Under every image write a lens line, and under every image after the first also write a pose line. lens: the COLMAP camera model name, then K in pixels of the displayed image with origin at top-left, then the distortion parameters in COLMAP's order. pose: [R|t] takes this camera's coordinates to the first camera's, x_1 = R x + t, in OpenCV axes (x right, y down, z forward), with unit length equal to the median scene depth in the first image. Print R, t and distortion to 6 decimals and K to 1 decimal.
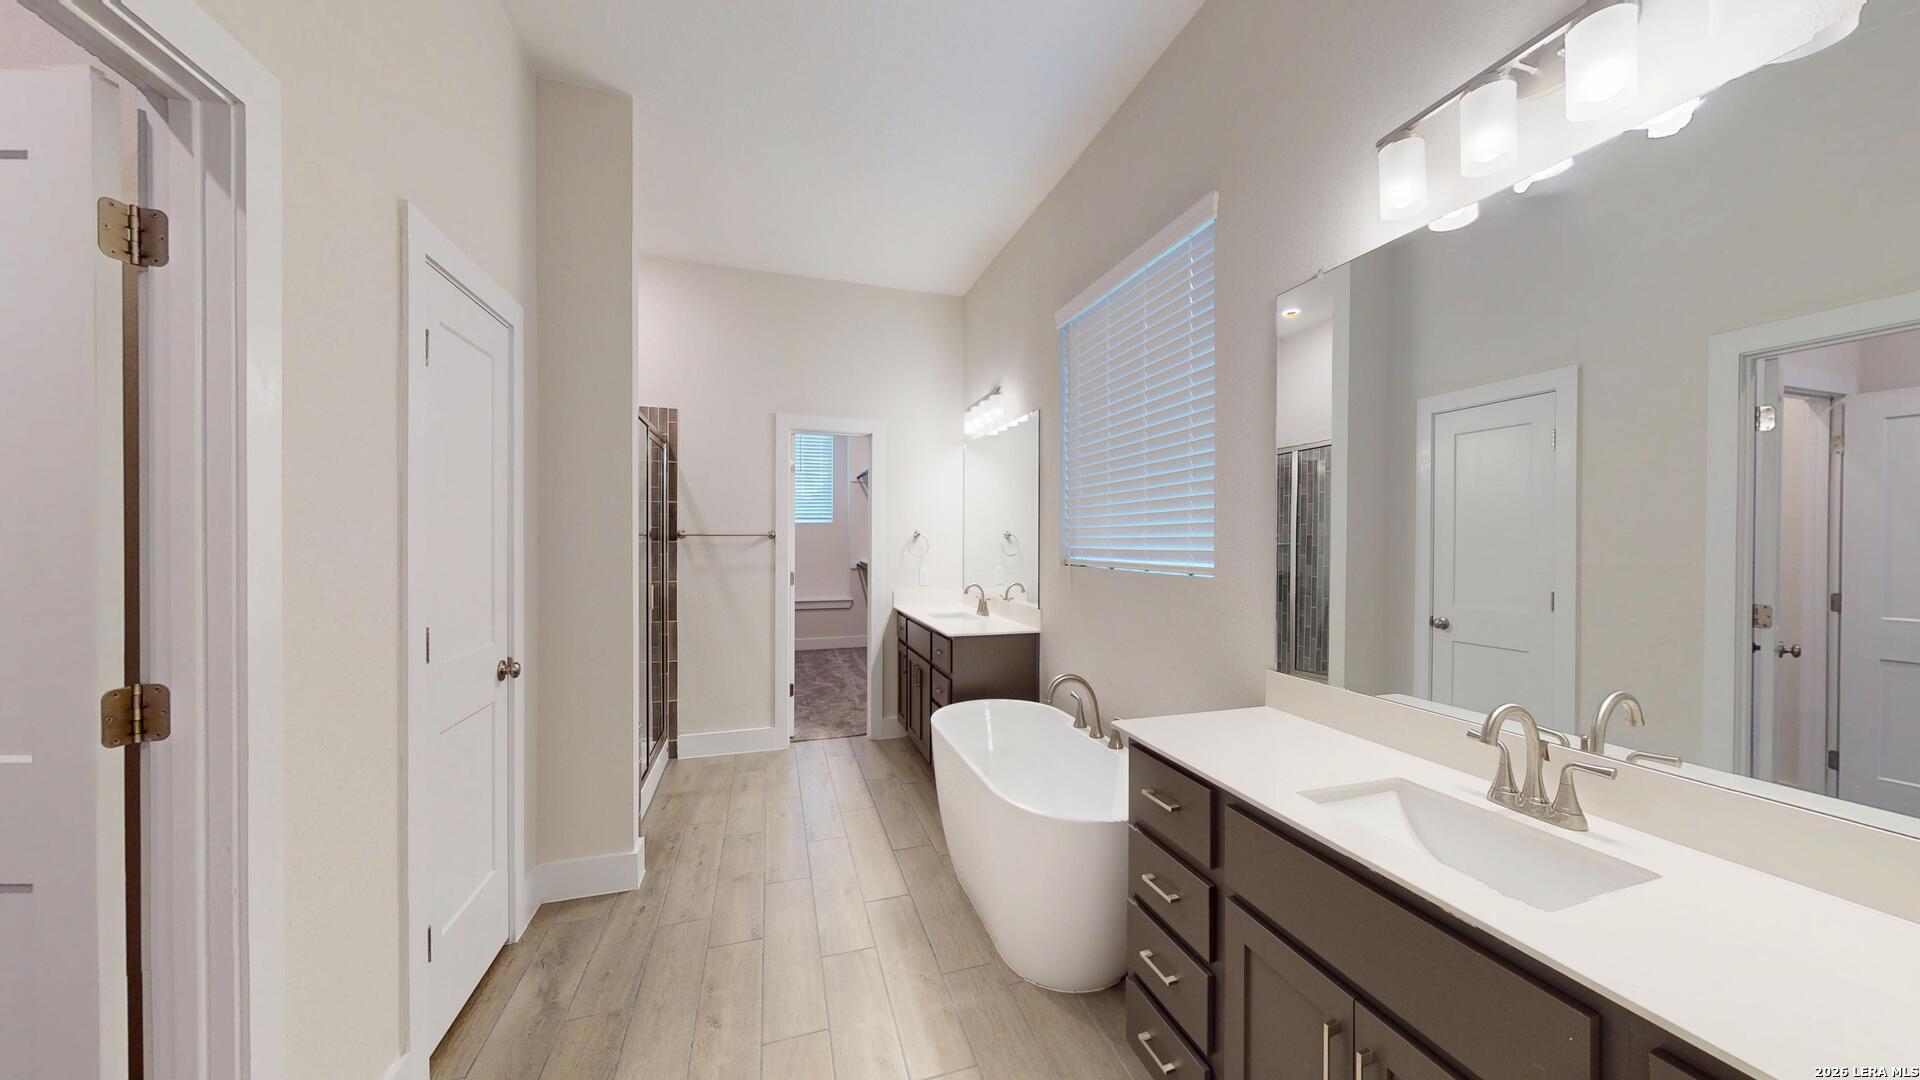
lens RADIAL K [[607.0, 0, 957.9], [0, 607.0, 543.2], [0, 0, 1]] dist [0.000106, 0.000005]
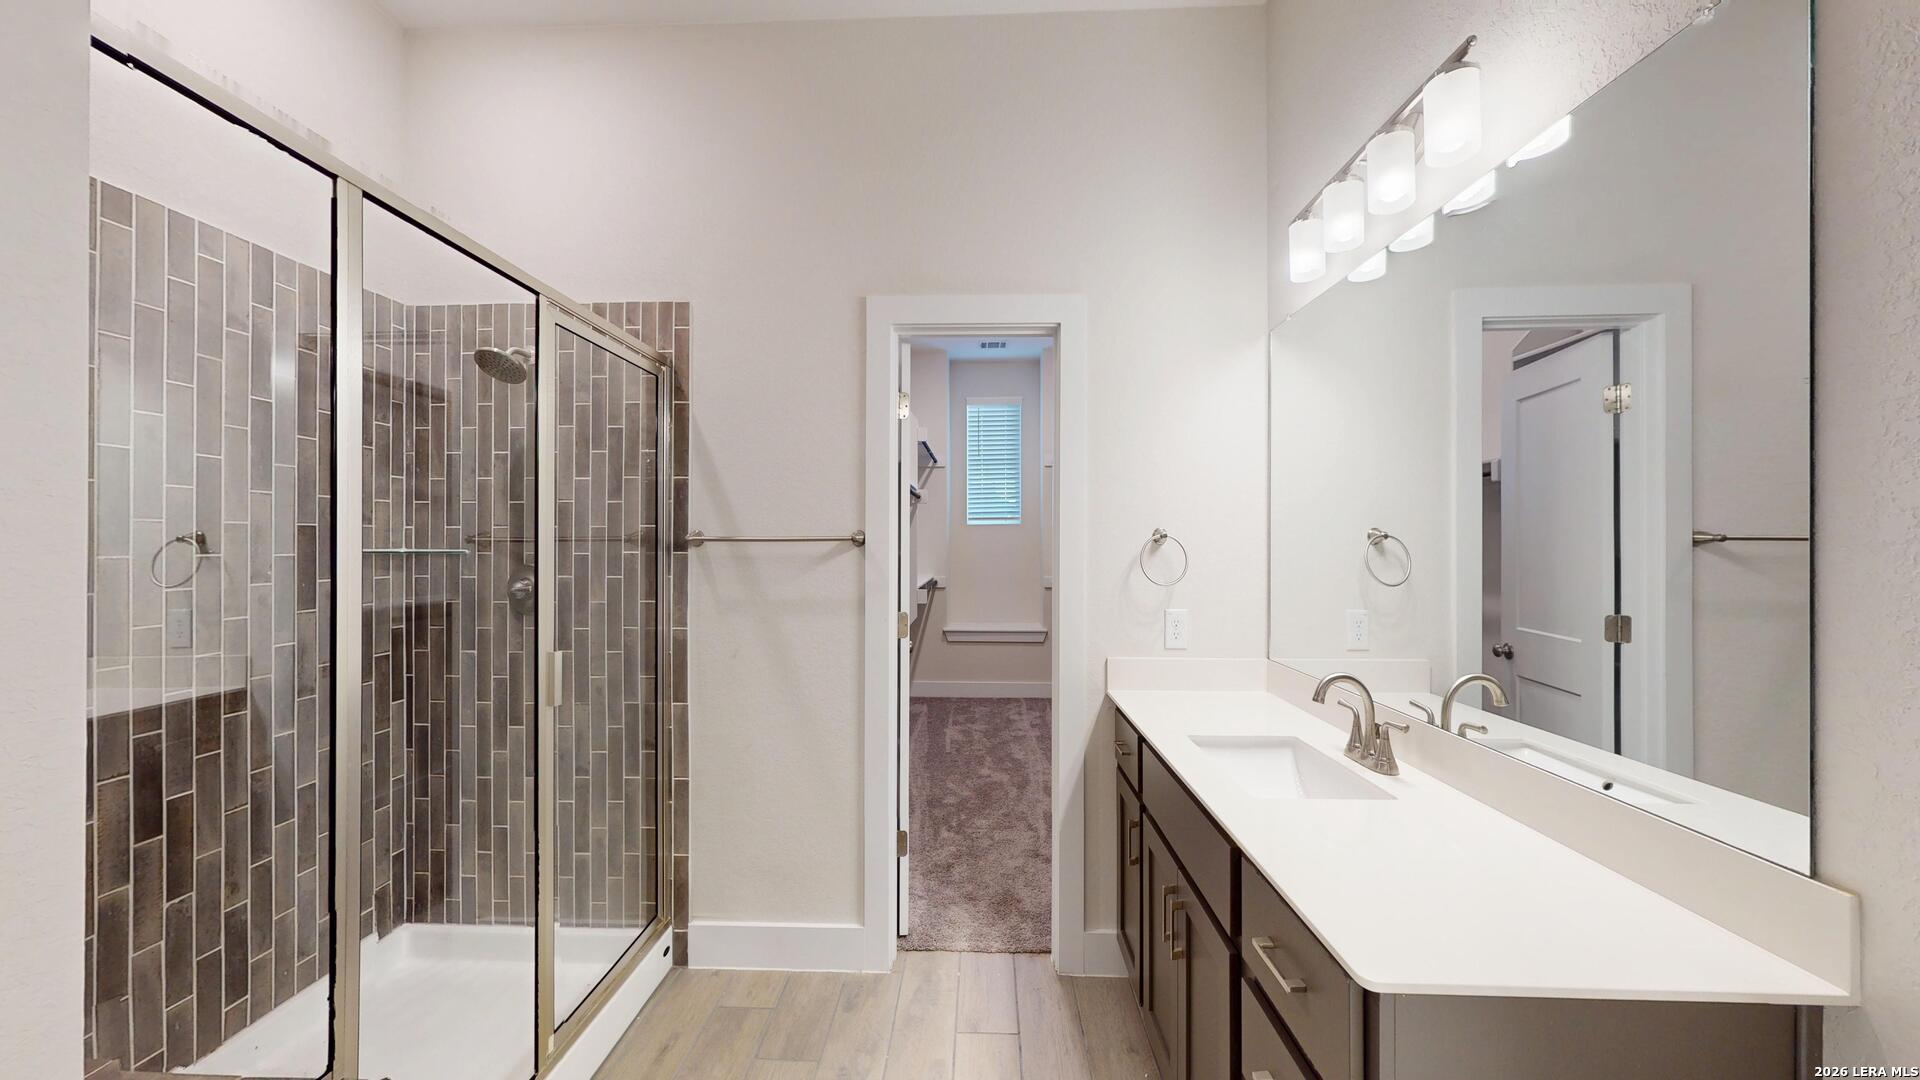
lens RADIAL K [[607.0, 0, 961.6], [0, 607.0, 543.4], [0, 0, 1]] dist [0.000106, 0.000005]
pose [[0.943895, -0.004117, -0.330221, -0.063342], [0.000827, 0.999949, -0.010103, -0.005218], [0.330246, 0.009263, 0.943850, 0.576516]]
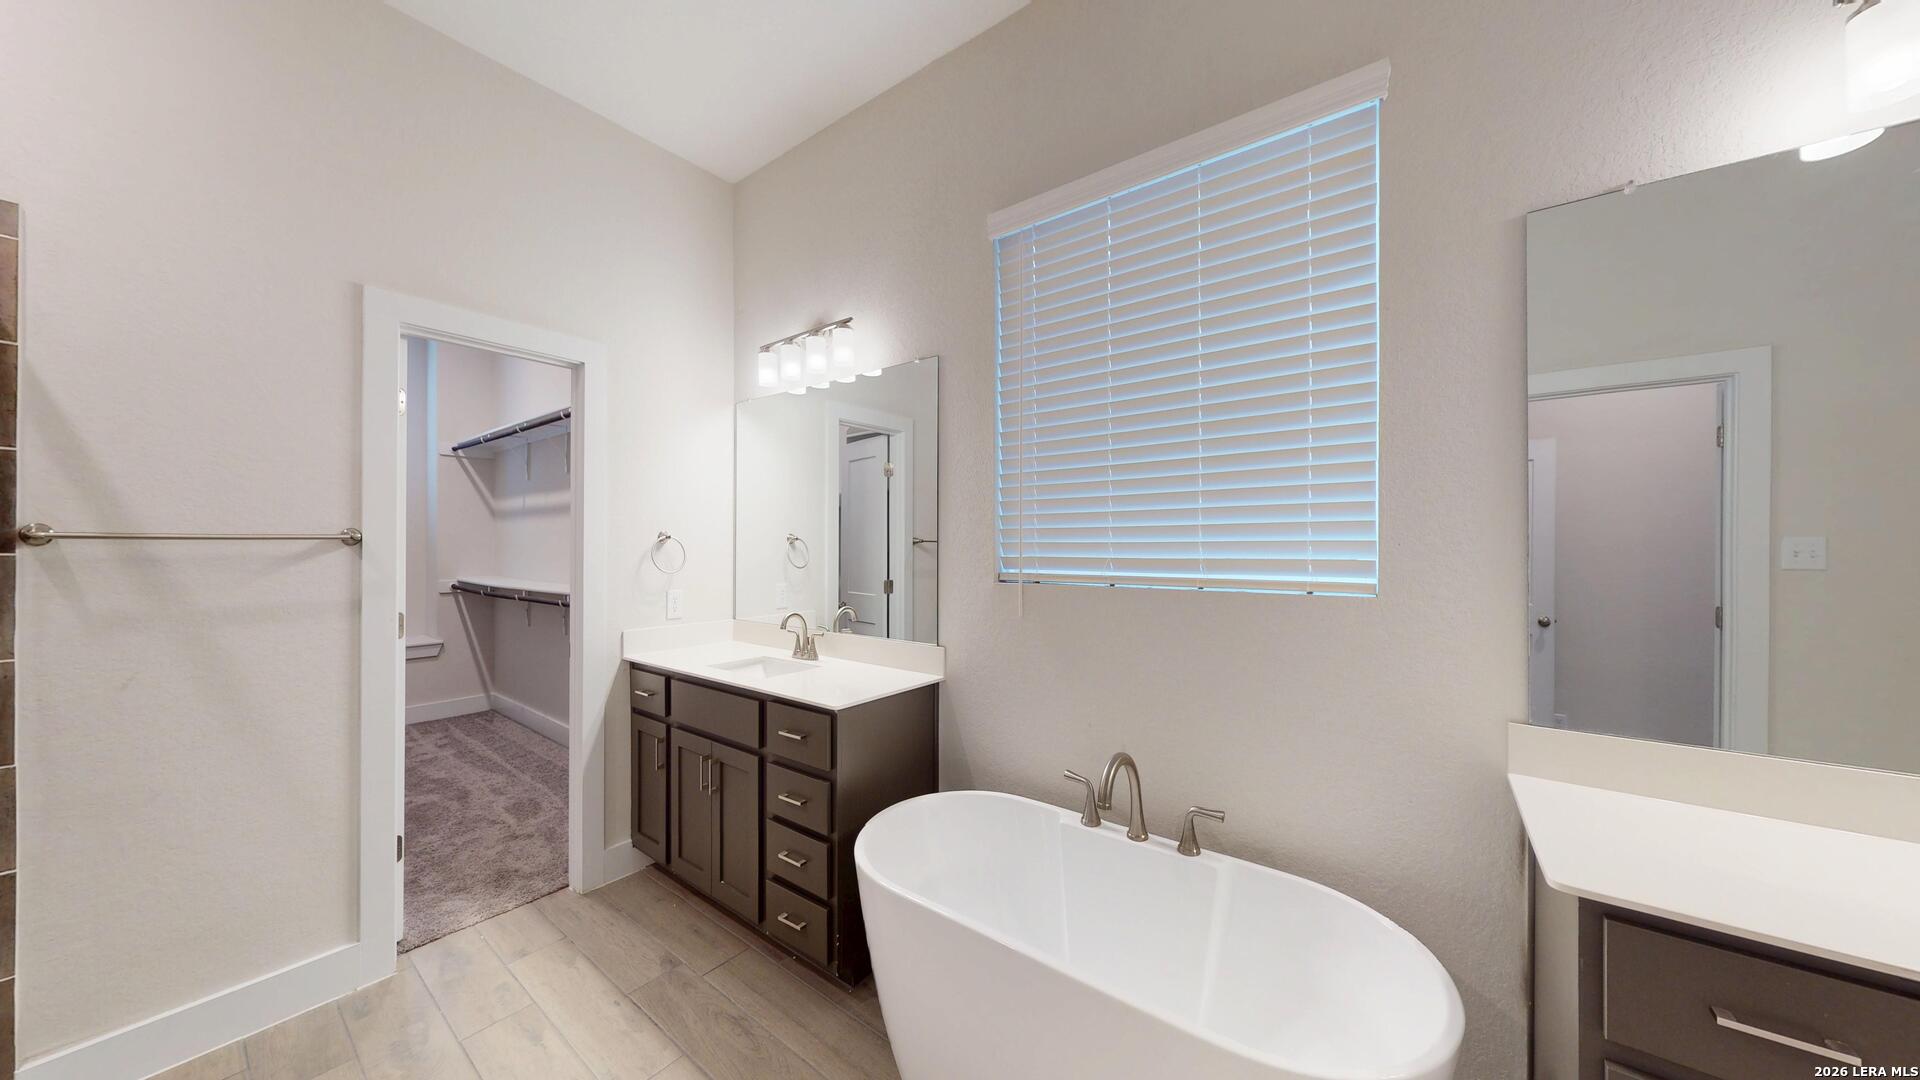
lens RADIAL K [[607.0, 0, 957.9], [0, 607.0, 542.3], [0, 0, 1]] dist [0.000106, 0.000005]
pose [[0.815959, -0.001670, 0.578108, -0.201269], [0.007166, 0.999948, -0.007225, -0.003285], [-0.578066, 0.010038, 0.815928, 0.350473]]
